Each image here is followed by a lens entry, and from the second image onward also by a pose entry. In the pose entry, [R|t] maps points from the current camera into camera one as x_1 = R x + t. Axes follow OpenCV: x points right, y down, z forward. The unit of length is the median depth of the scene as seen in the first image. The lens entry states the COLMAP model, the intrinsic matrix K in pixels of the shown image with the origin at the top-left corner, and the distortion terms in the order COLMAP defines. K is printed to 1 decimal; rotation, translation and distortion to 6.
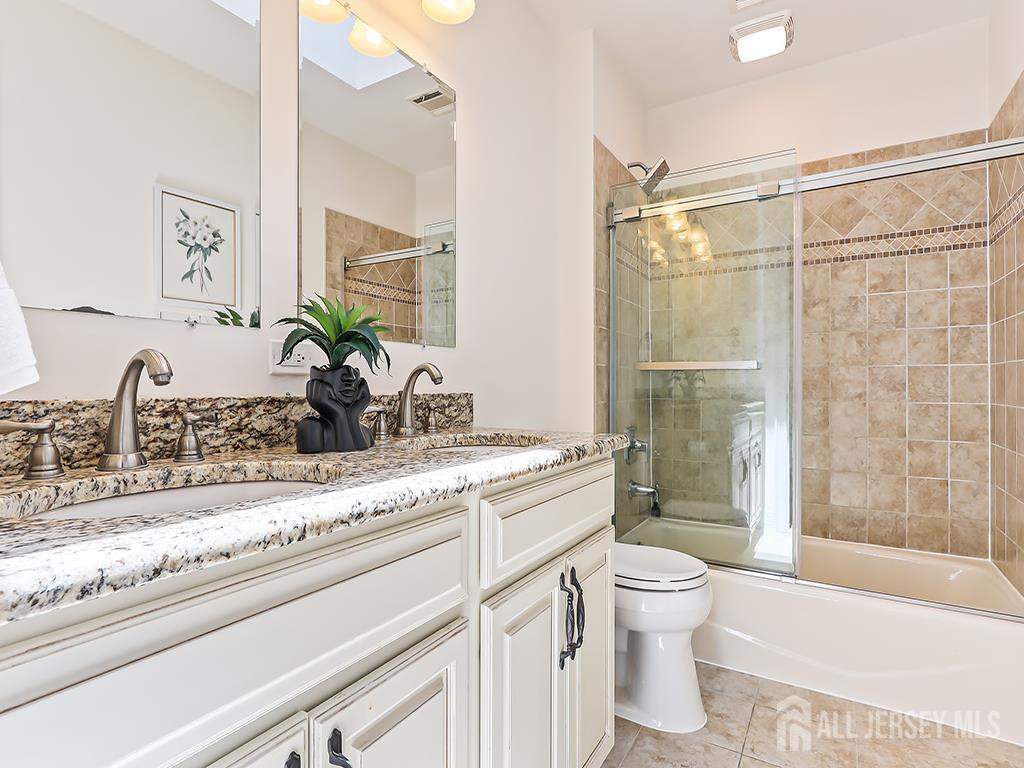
lens RADIAL K [[526.8, 0, 515.7], [0, 526.8, 384.8], [0, 0, 1]] dist [-0.005833, 0.003882]
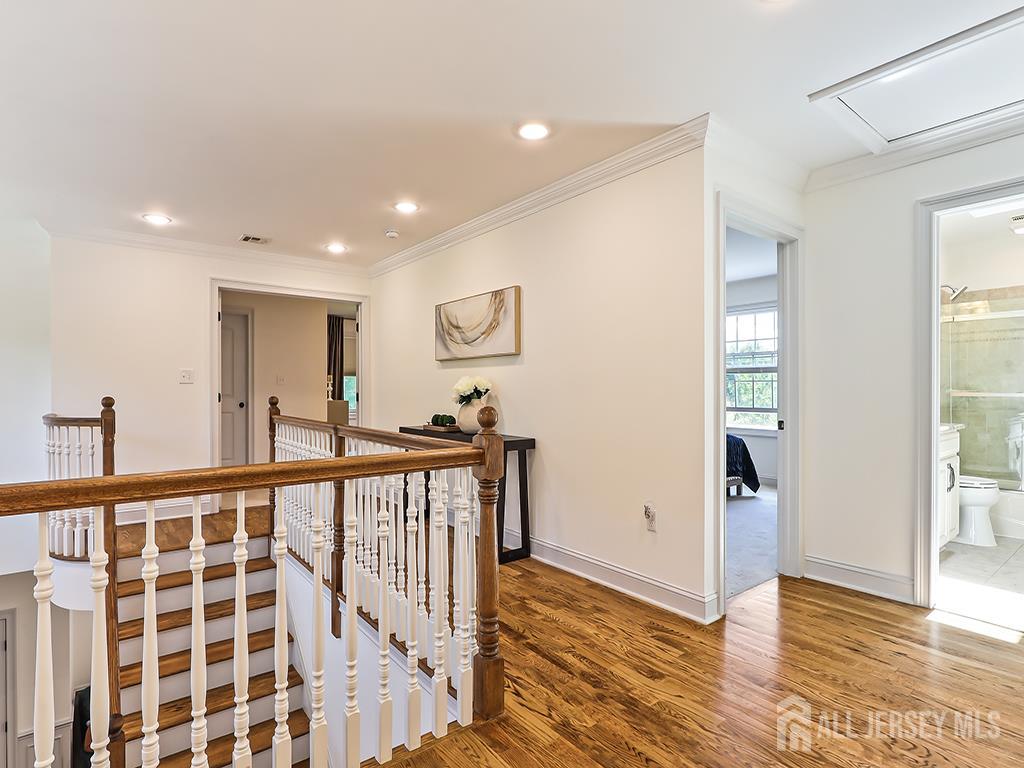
lens RADIAL K [[526.8, 0, 512.2], [0, 526.8, 389.0], [0, 0, 1]] dist [-0.005833, 0.003882]
pose [[0.936816, 0.001863, -0.349817, -0.559581], [-0.000859, 0.999995, 0.003025, -0.050205], [0.349821, -0.002533, 0.936813, -1.296865]]
